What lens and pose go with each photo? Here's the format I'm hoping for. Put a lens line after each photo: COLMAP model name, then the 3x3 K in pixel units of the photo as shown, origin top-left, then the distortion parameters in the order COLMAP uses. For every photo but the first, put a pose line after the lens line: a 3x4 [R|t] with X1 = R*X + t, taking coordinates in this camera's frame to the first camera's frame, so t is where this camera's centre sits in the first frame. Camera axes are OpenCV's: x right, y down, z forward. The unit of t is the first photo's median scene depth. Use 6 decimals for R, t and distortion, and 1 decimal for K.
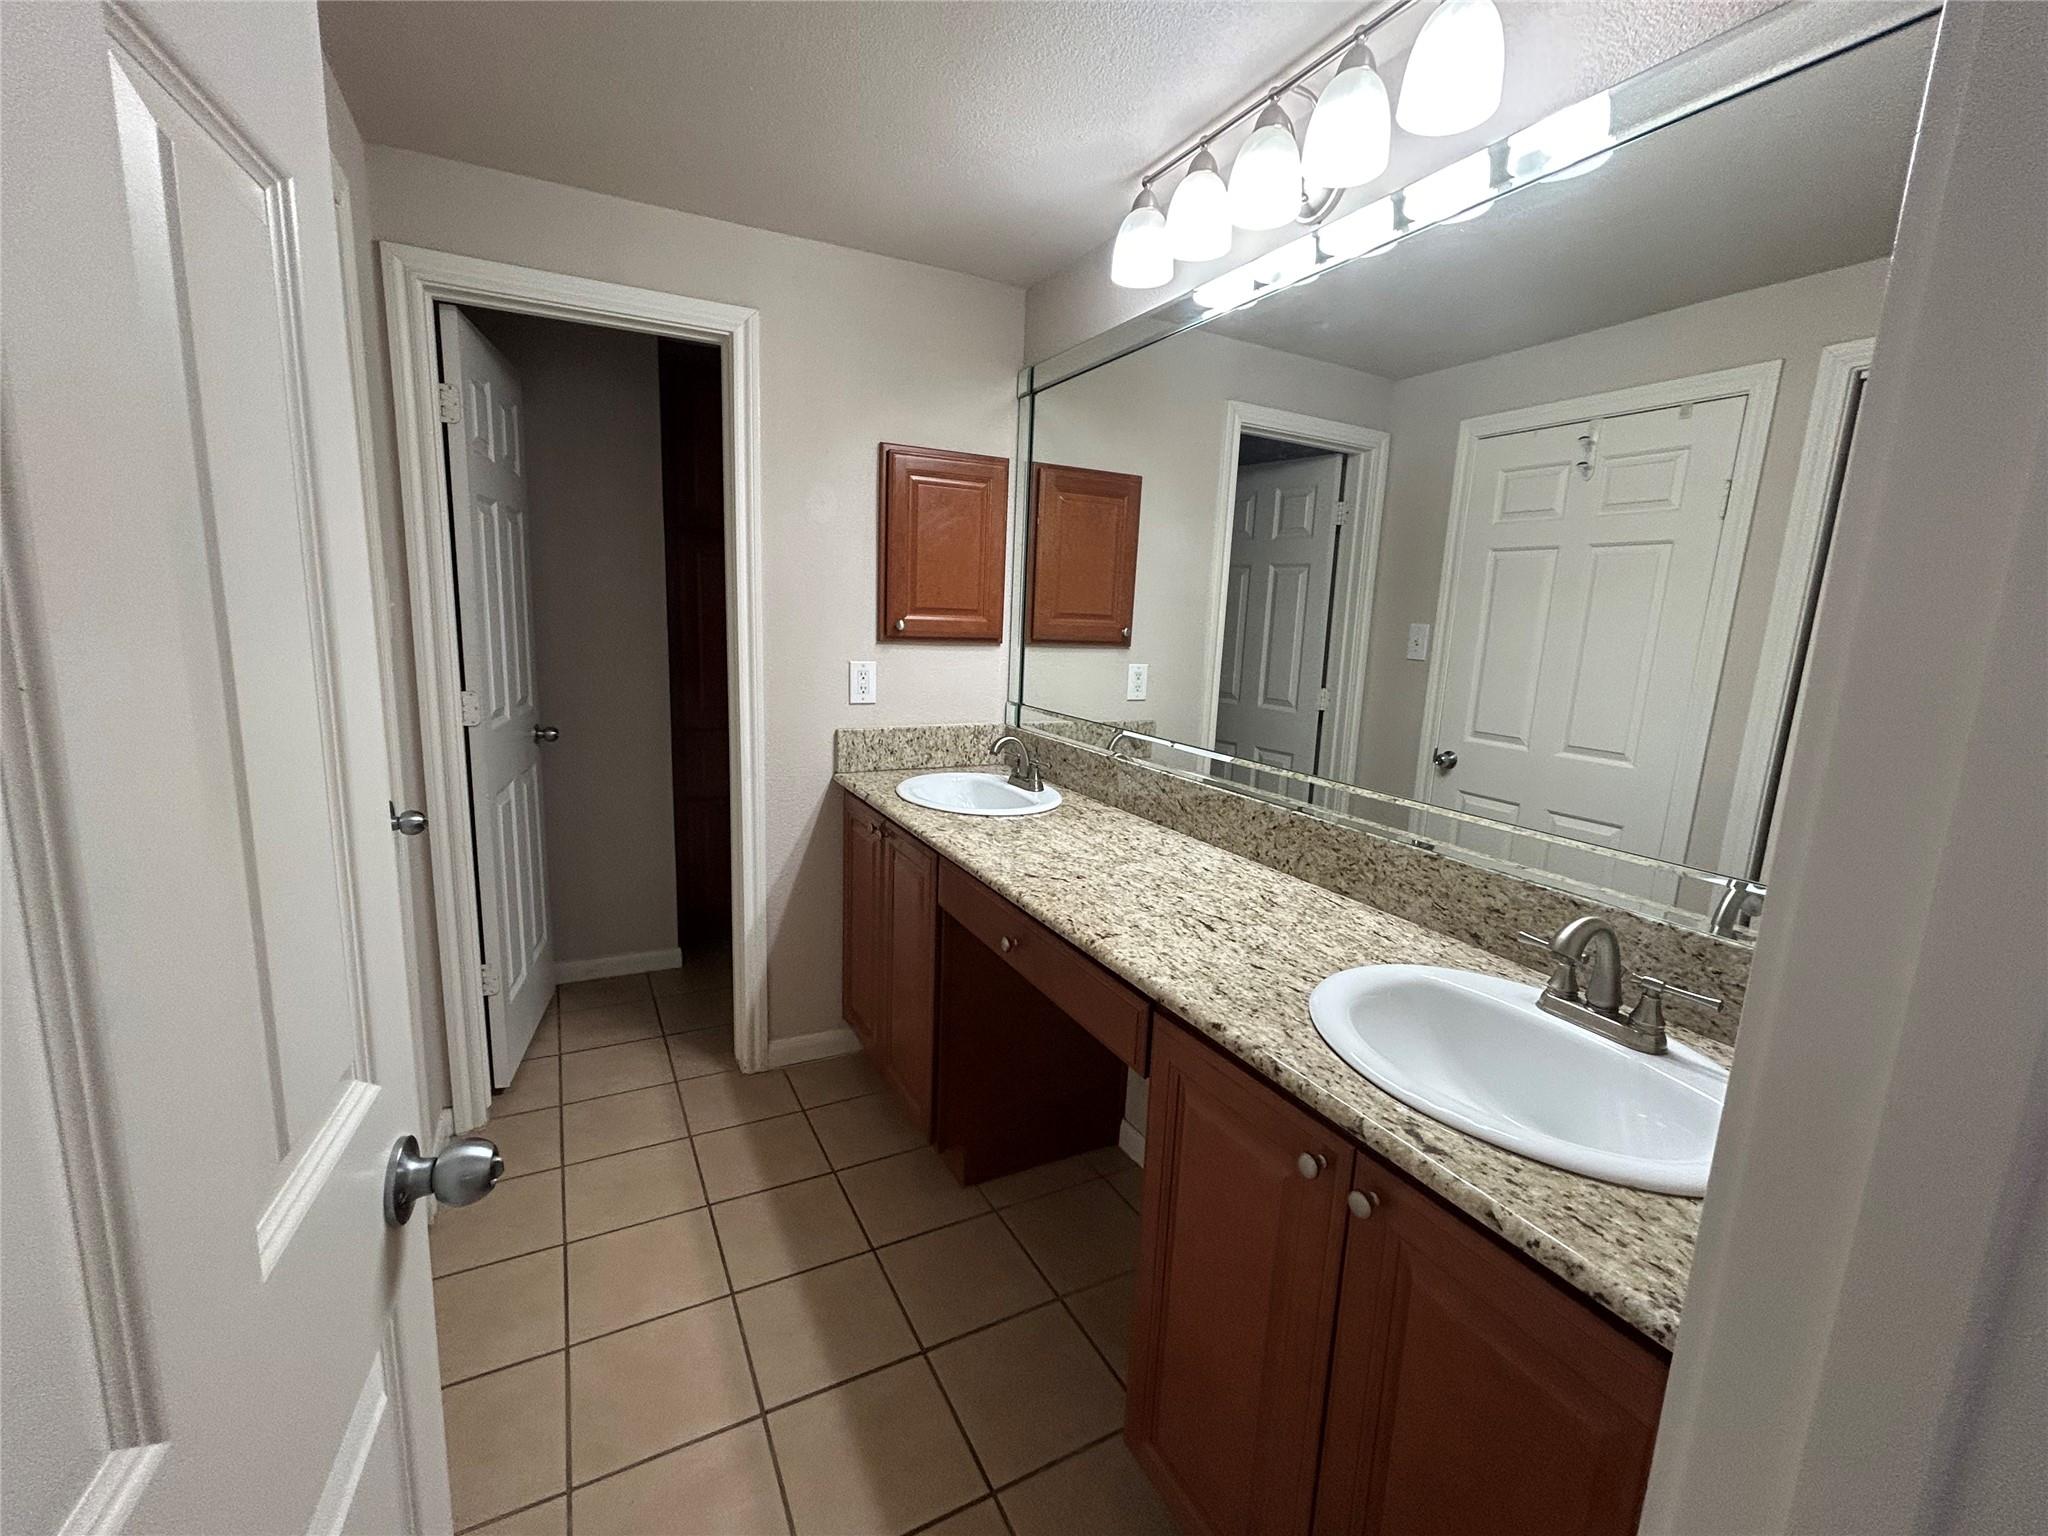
lens RADIAL K [[829.4, 0, 1017.2], [0, 829.4, 763.3], [0, 0, 1]] dist [0.006179, 0.000013]
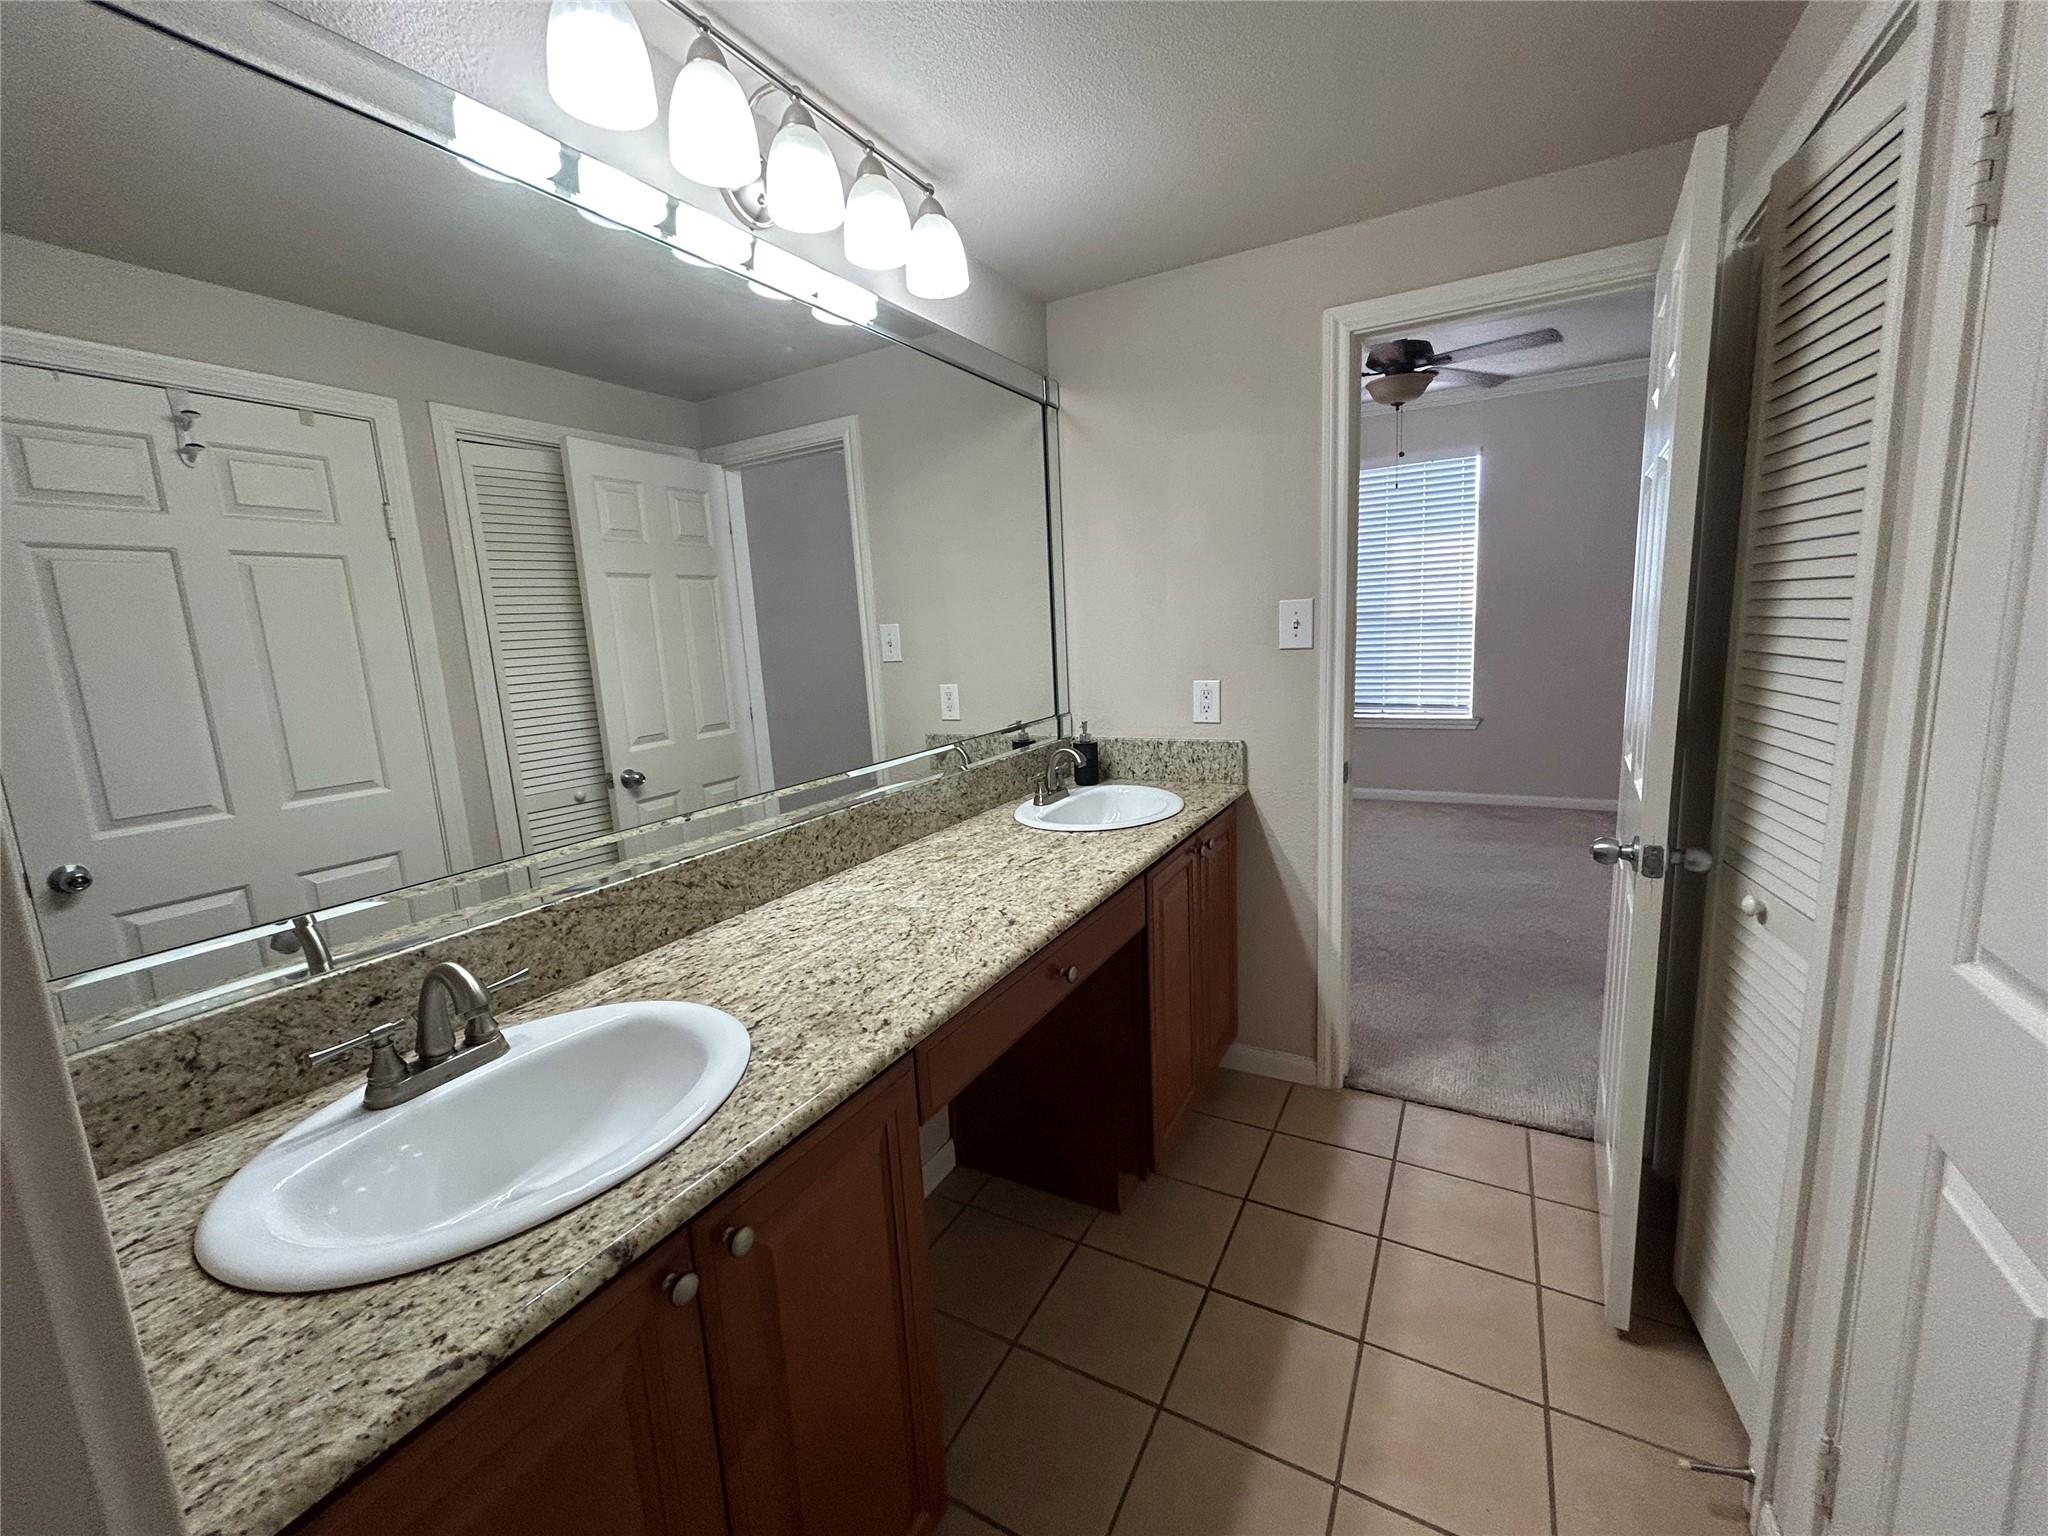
lens RADIAL K [[829.4, 0, 1017.2], [0, 829.4, 763.3], [0, 0, 1]] dist [0.006179, 0.000013]
pose [[-0.535564, -0.152986, 0.830522, -0.675134], [0.178967, 0.940556, 0.288662, -0.270747], [-0.825313, 0.303233, -0.476348, 1.323559]]
